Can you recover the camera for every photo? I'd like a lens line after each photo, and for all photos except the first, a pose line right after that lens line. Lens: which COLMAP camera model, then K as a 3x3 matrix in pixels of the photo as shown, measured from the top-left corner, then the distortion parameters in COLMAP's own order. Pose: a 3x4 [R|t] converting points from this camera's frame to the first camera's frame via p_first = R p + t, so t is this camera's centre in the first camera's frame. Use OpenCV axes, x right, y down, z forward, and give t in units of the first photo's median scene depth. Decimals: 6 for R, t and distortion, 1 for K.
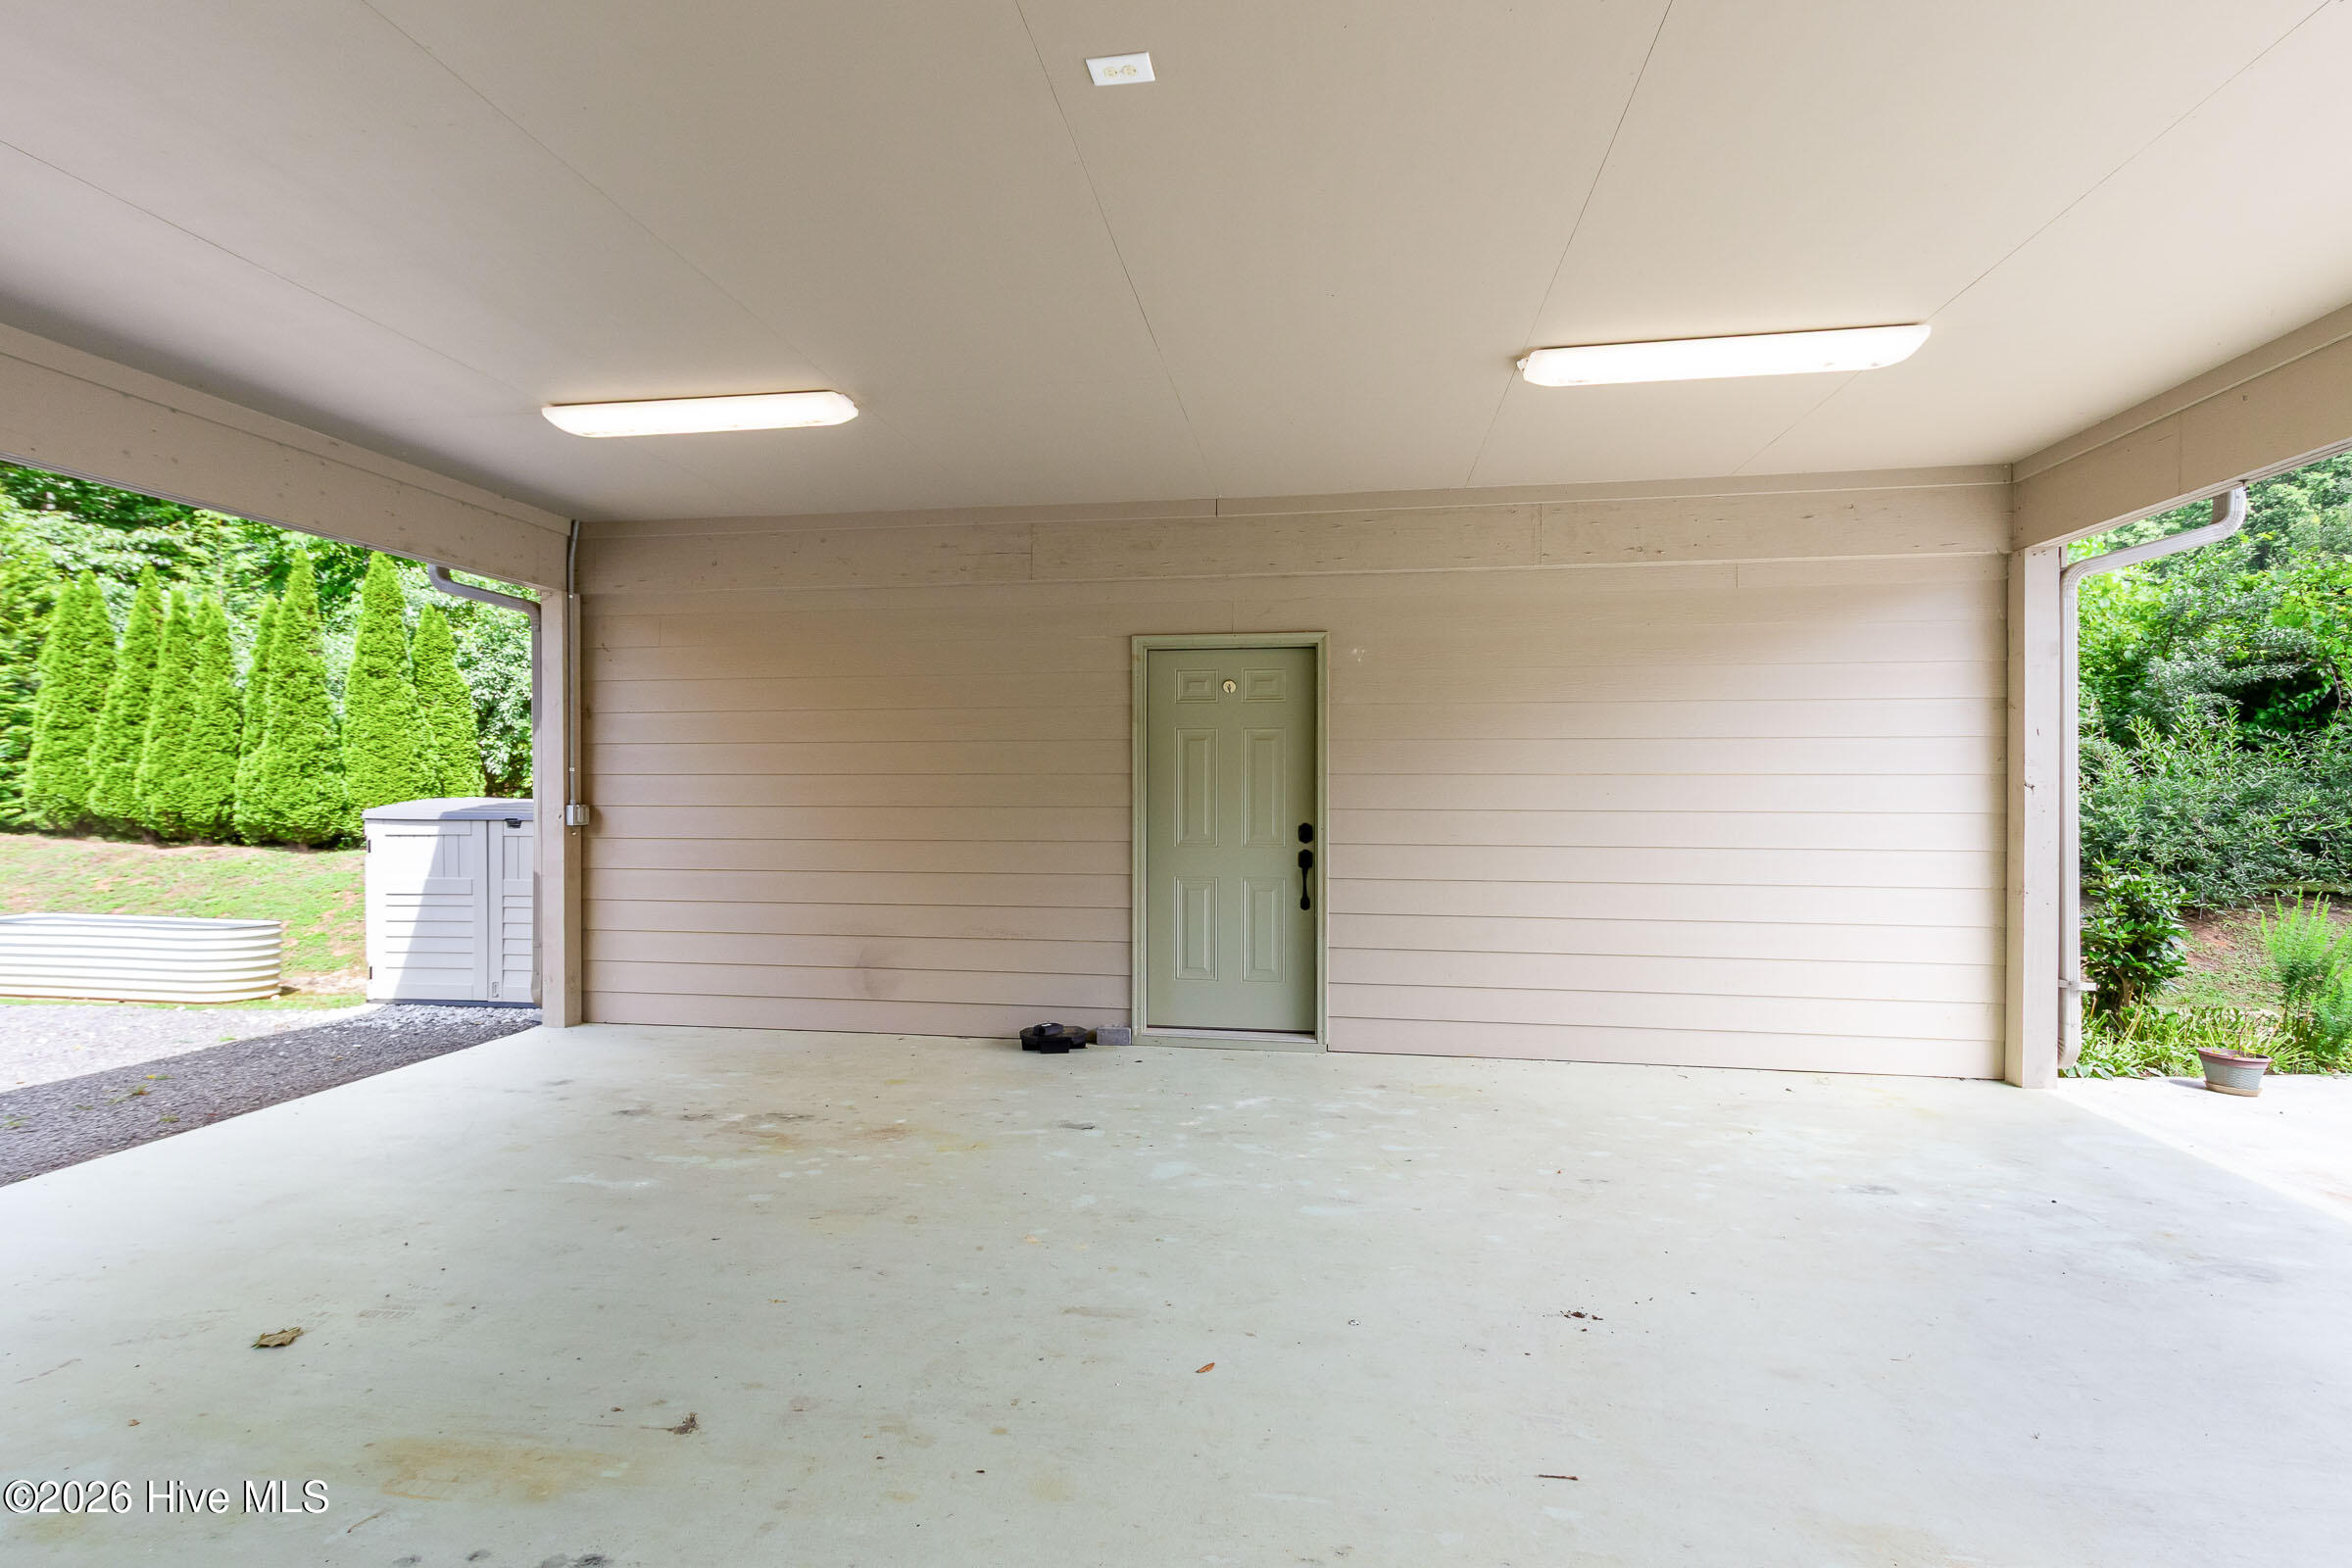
lens RADIAL K [[1112.8, 0, 1177.0], [0, 1112.8, 785.3], [0, 0, 1]] dist [0.007147, -0.001800]
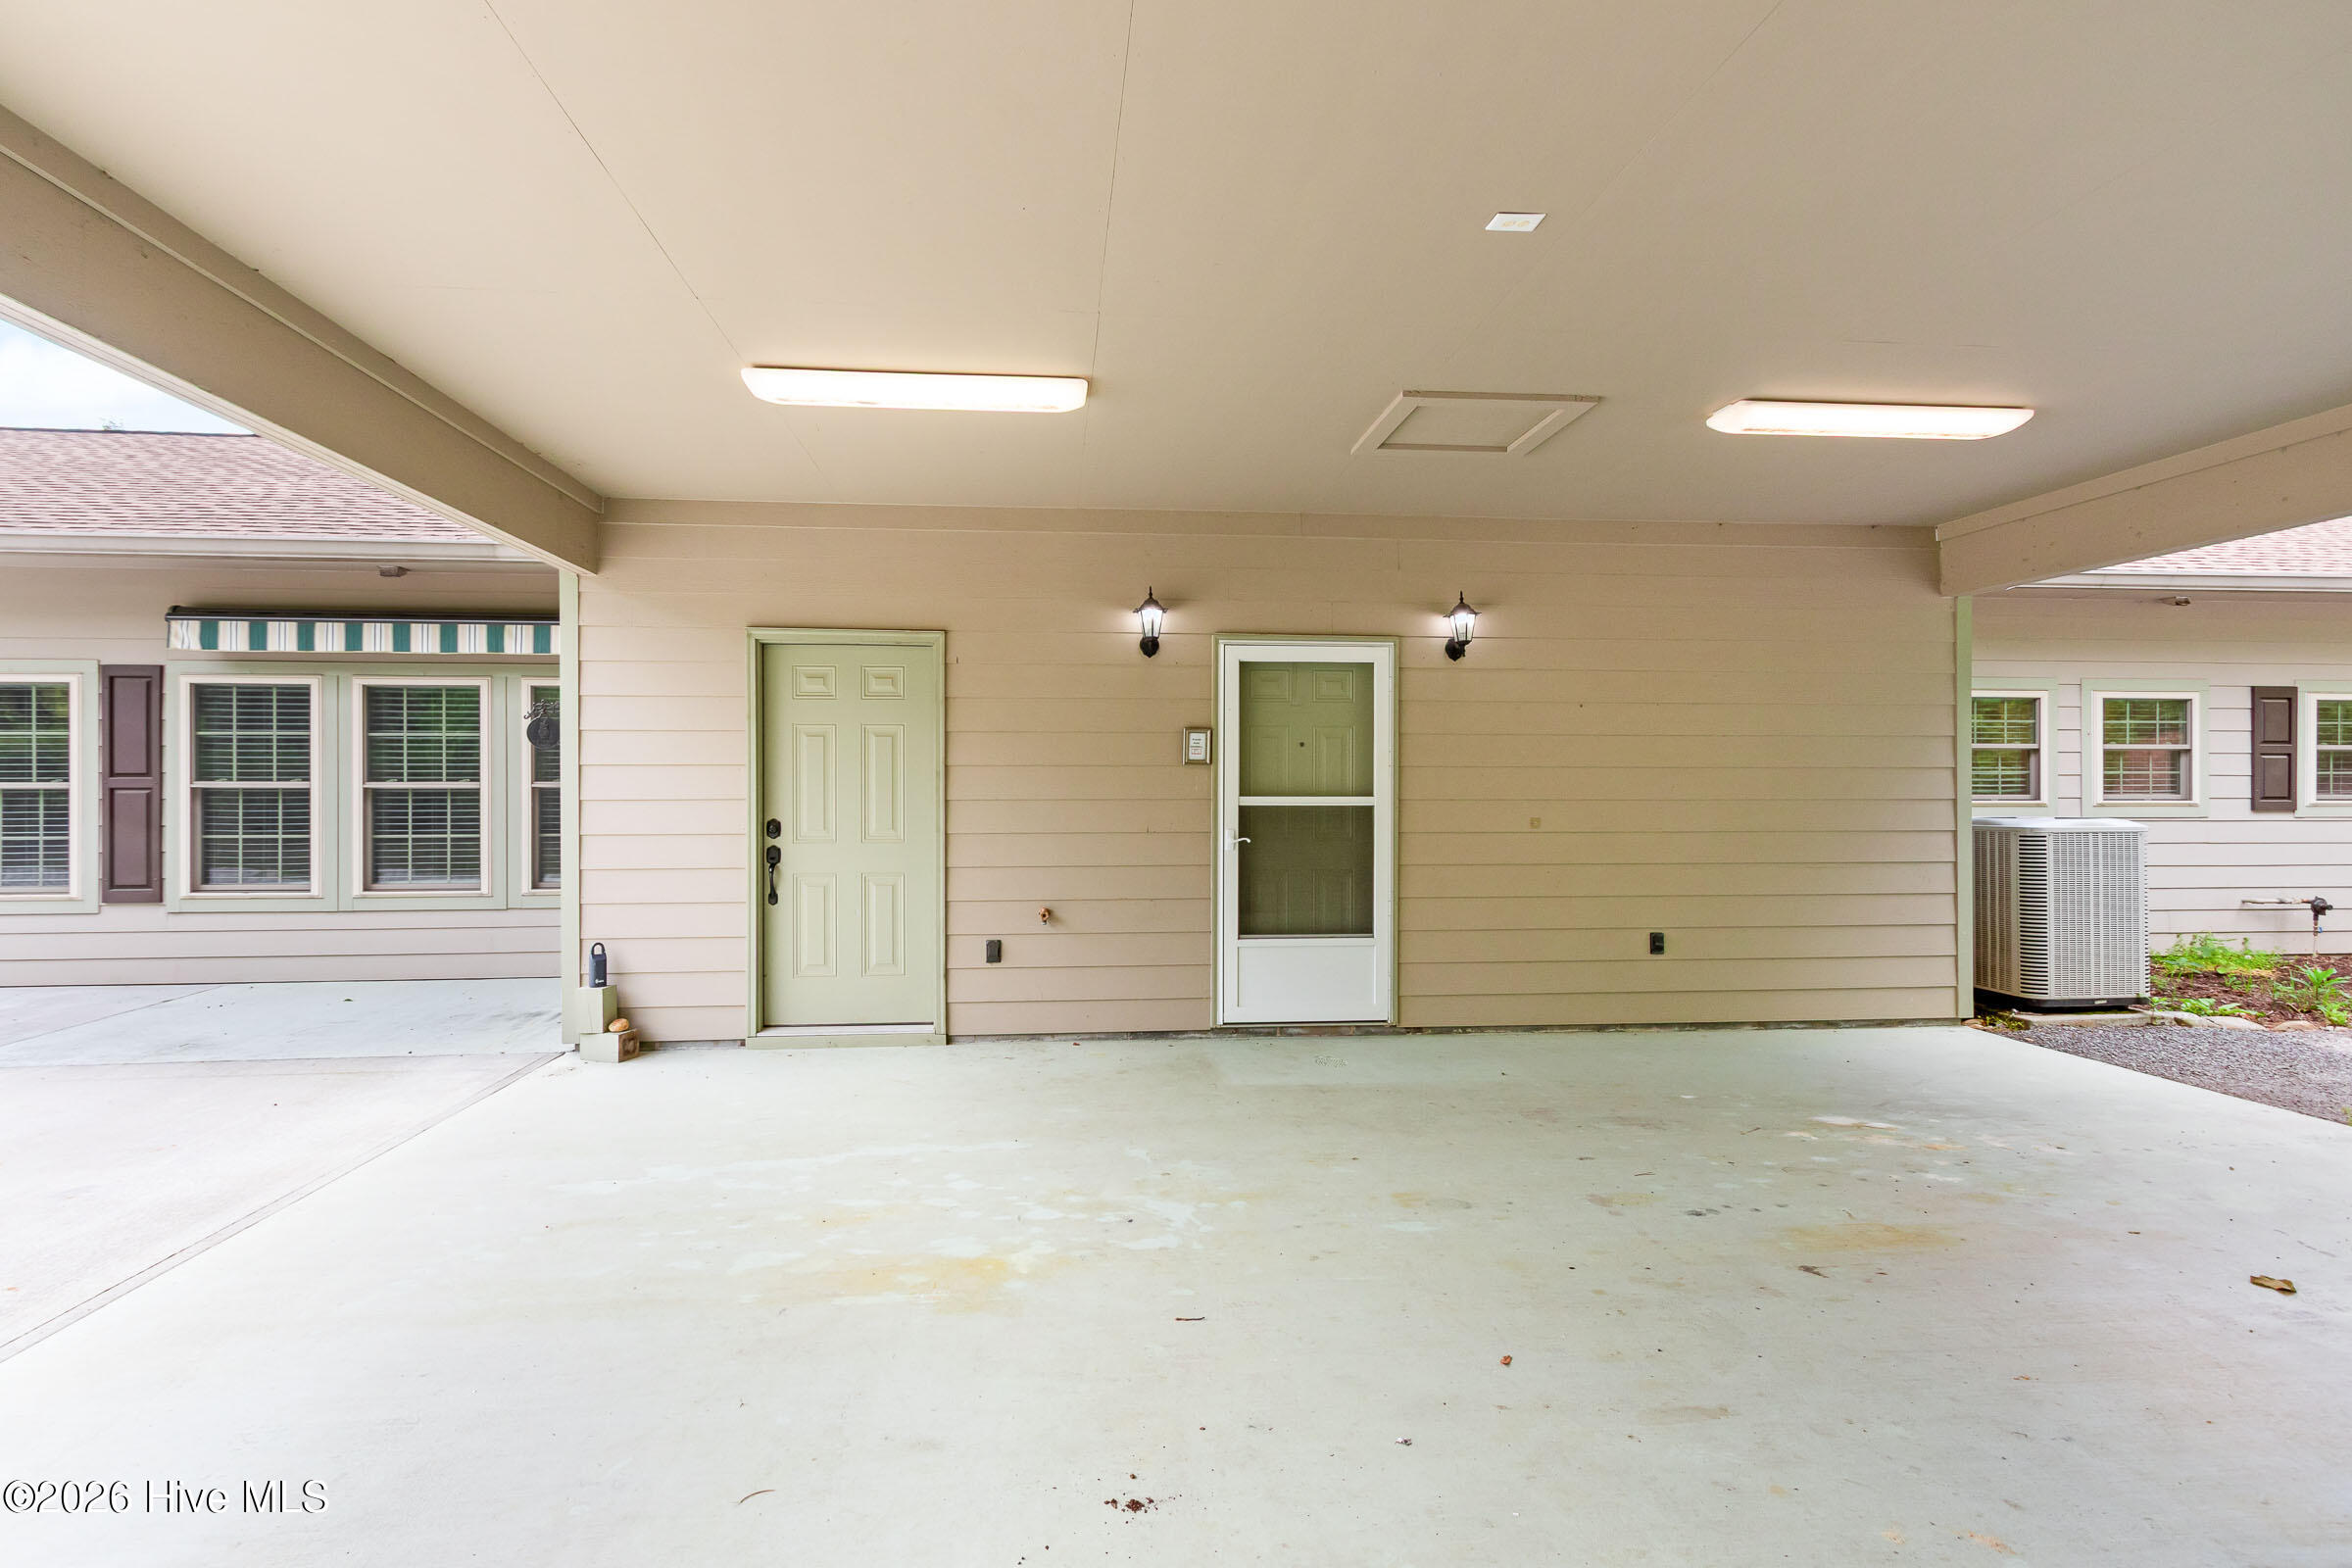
lens RADIAL K [[1112.8, 0, 1172.3], [0, 1112.8, 786.3], [0, 0, 1]] dist [0.007147, -0.001800]
pose [[-0.964484, -0.000348, -0.264143, 0.626882], [0.000351, 0.999997, -0.002596, 0.001484], [0.264143, -0.002596, -0.964480, 2.026561]]
